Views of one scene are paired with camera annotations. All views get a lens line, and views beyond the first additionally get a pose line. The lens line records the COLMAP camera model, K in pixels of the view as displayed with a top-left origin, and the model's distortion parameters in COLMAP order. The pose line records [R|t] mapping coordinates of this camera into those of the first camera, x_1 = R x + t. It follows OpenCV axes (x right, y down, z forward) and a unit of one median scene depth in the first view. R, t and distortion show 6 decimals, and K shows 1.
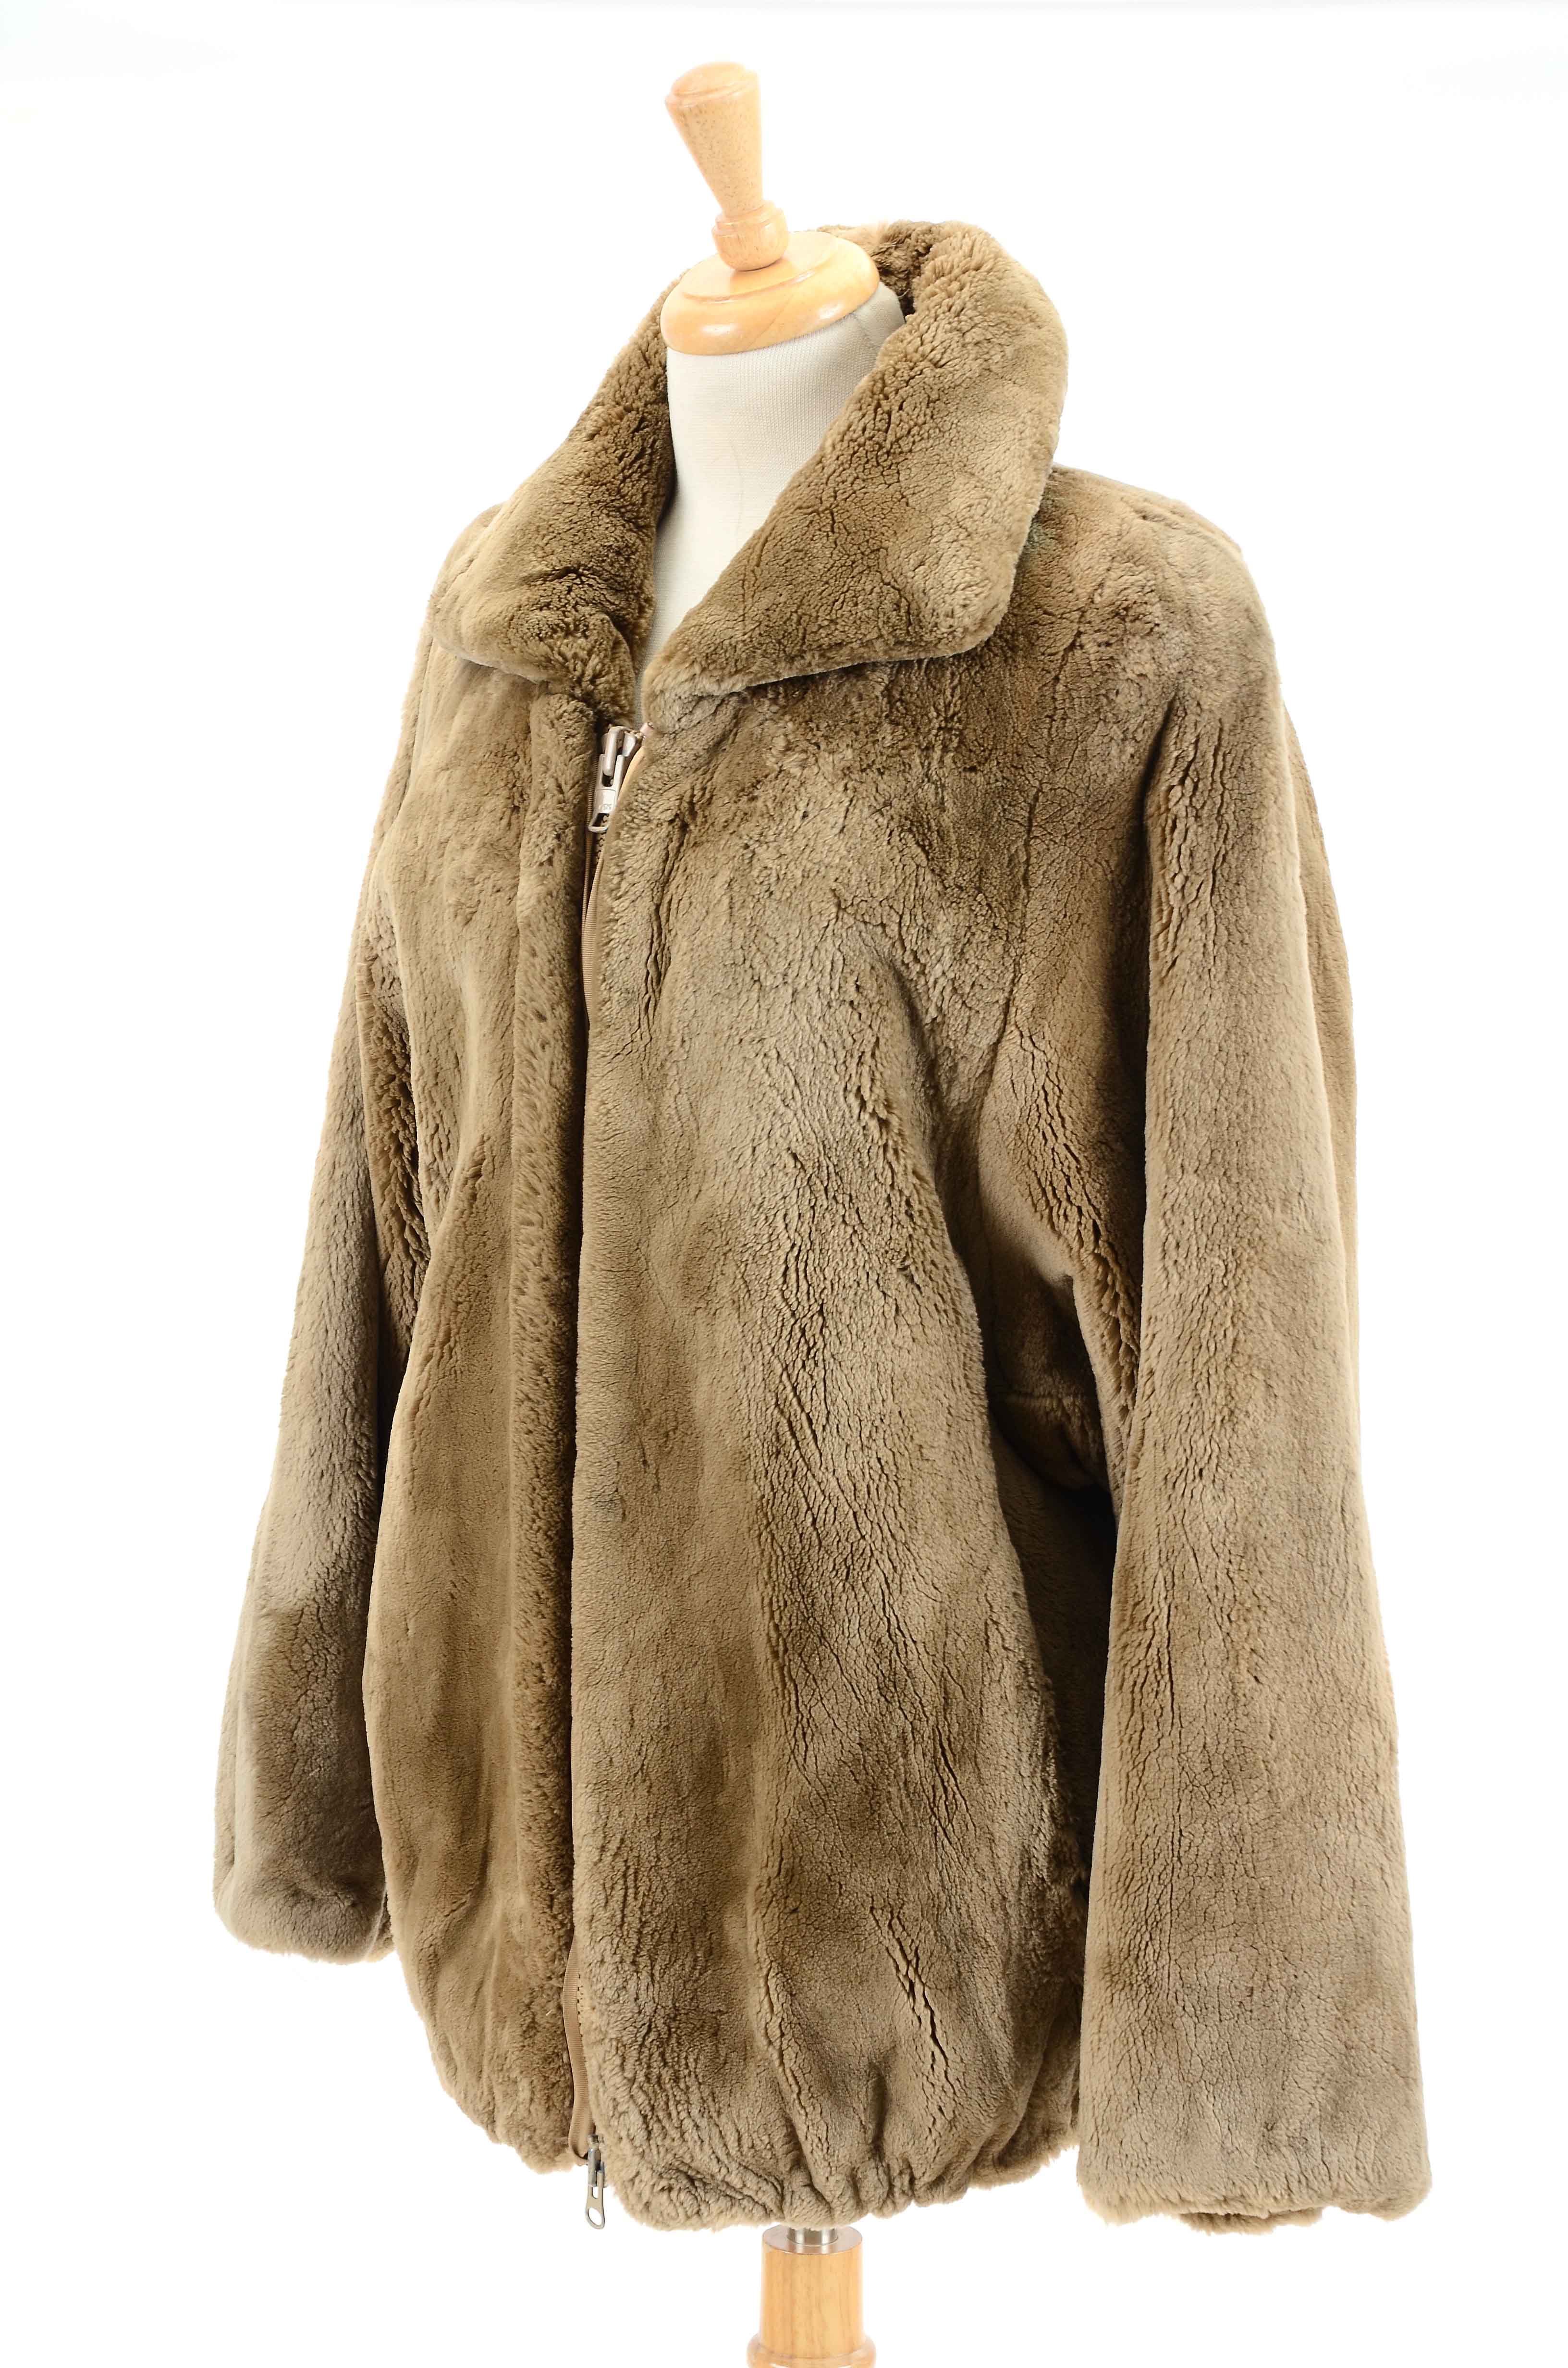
lens RADIAL K [[5973.7, 0, 782.1], [0, 5973.7, 1234.0], [0, 0, 1]] dist [0.465004, 4.707476]
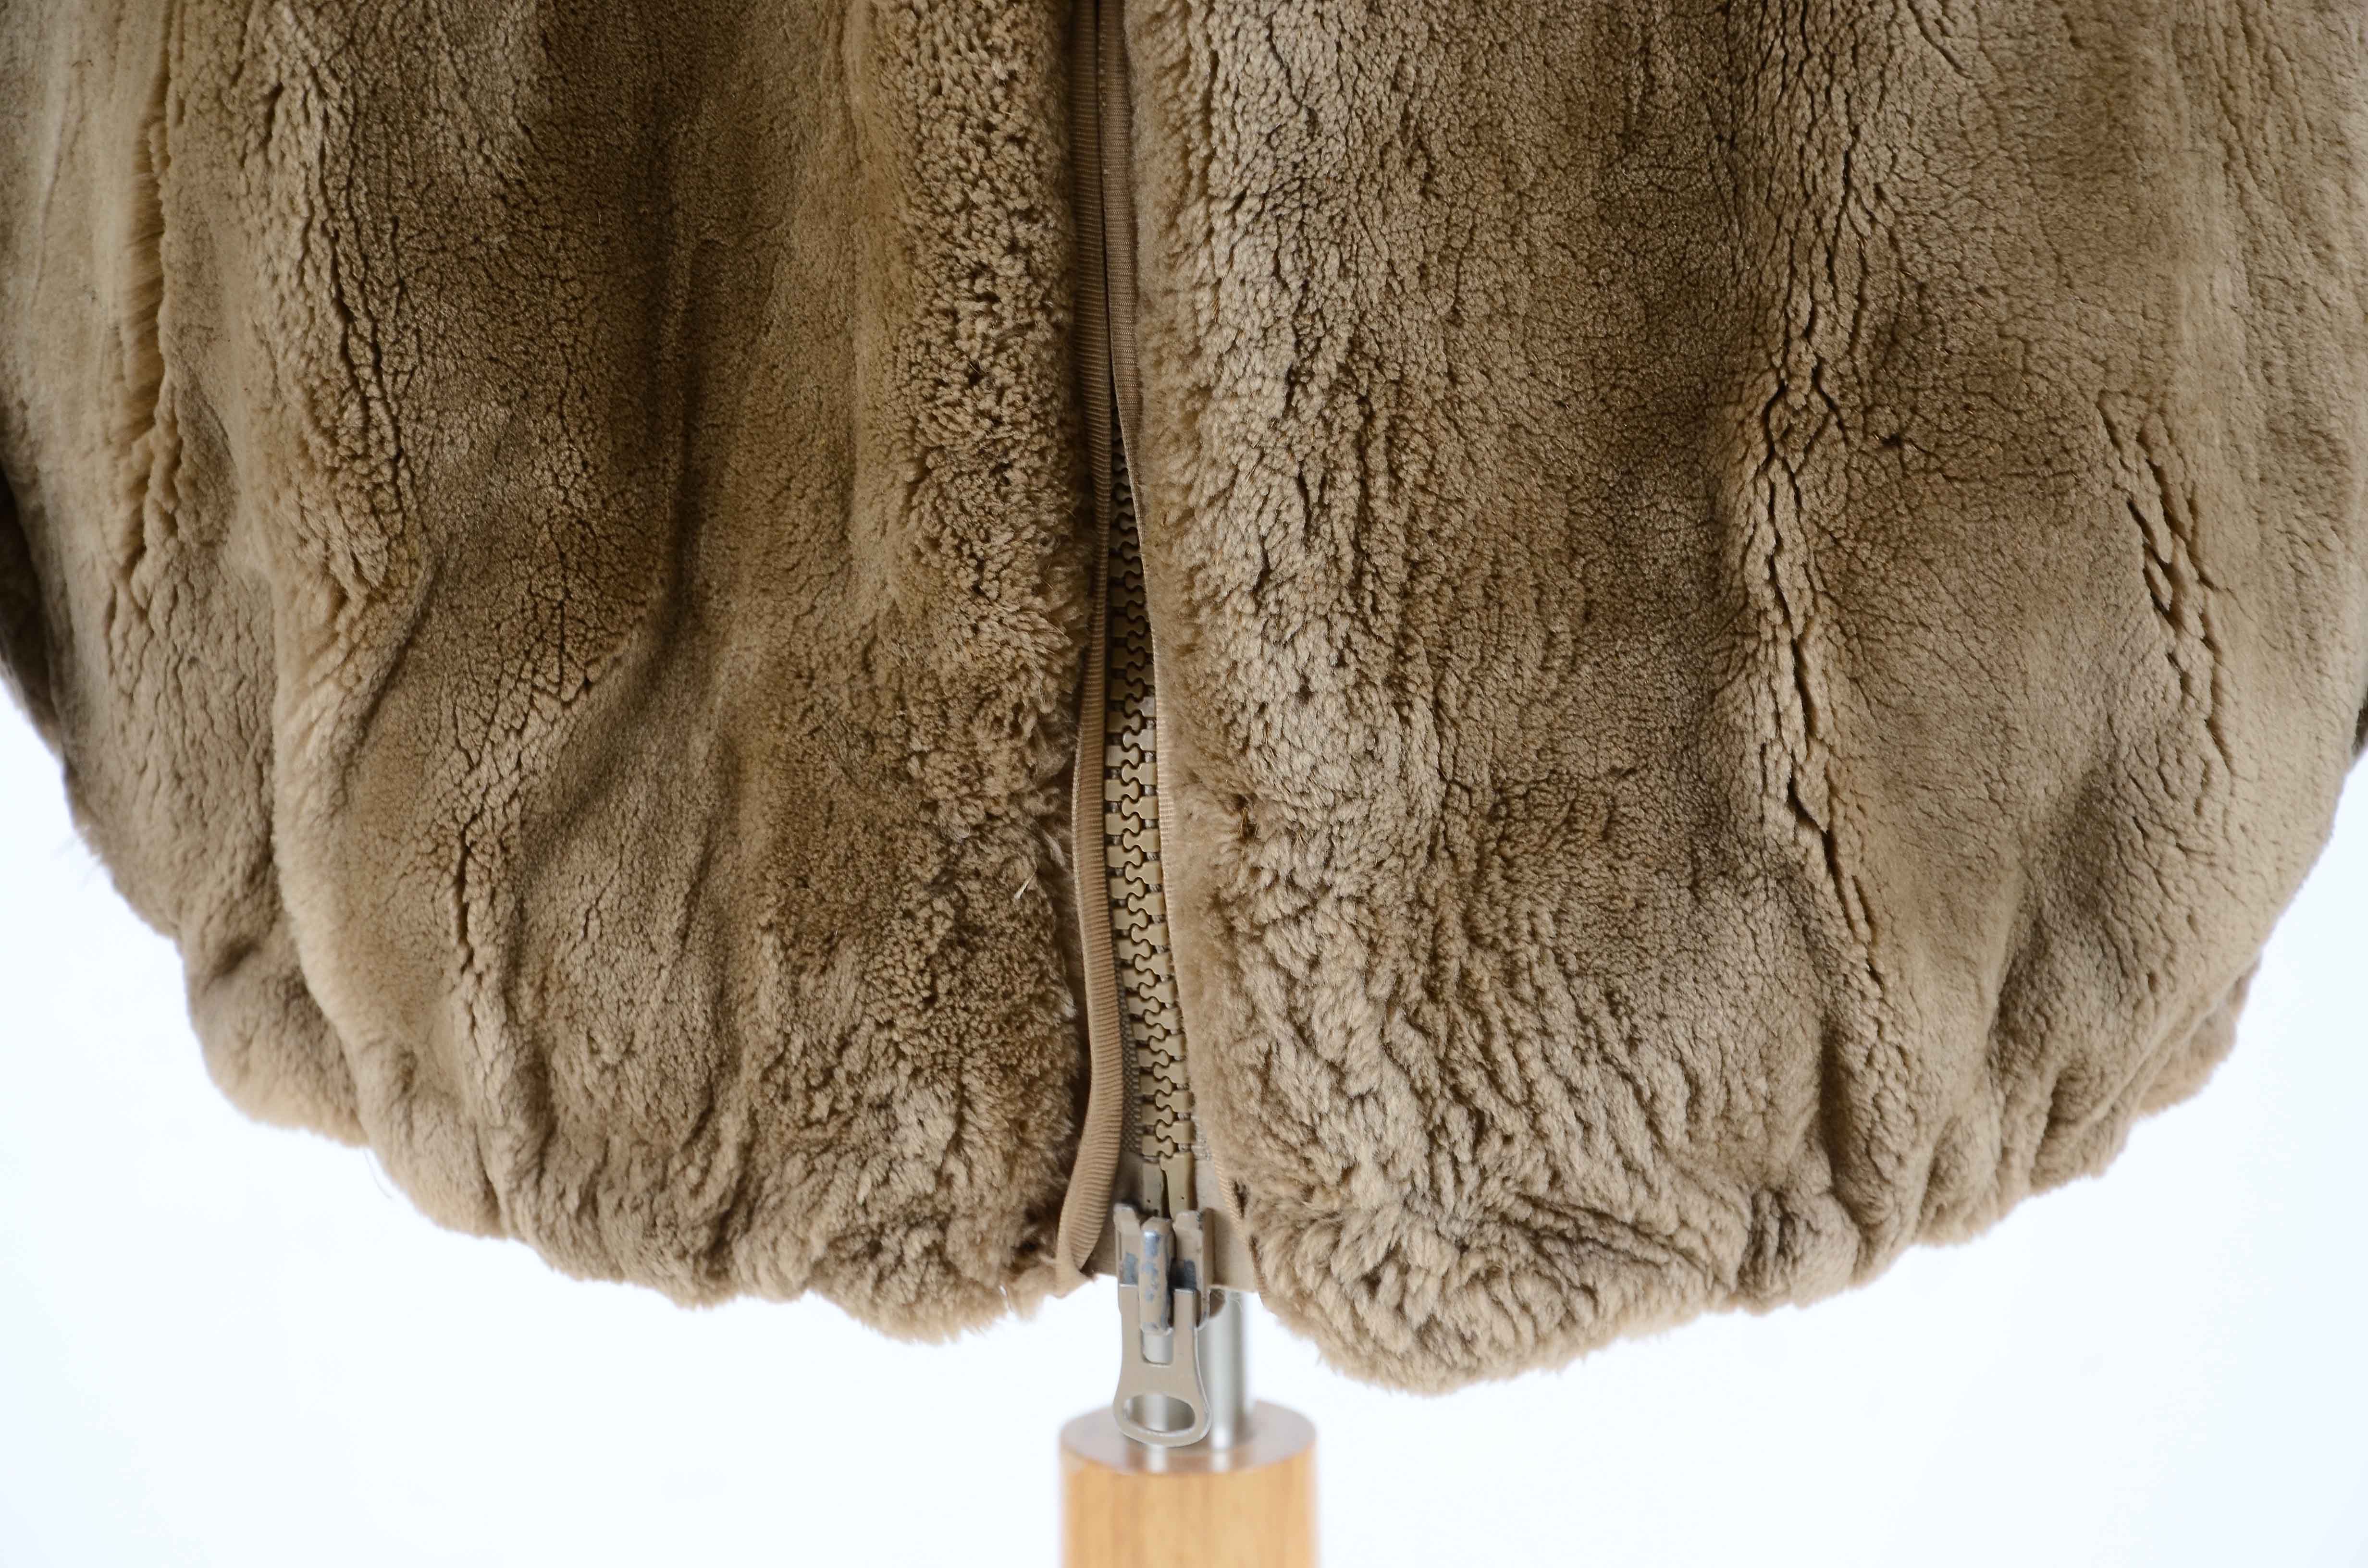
lens RADIAL K [[8899.4, 0, 1184.0], [0, 8899.4, 784.0], [0, 0, 1]] dist [1.164192, 1.965809]
pose [[0.819316, -0.161159, 0.550227, -0.334903], [0.121826, 0.986702, 0.107596, 0.070212], [-0.560250, -0.021123, 0.828054, 0.581869]]
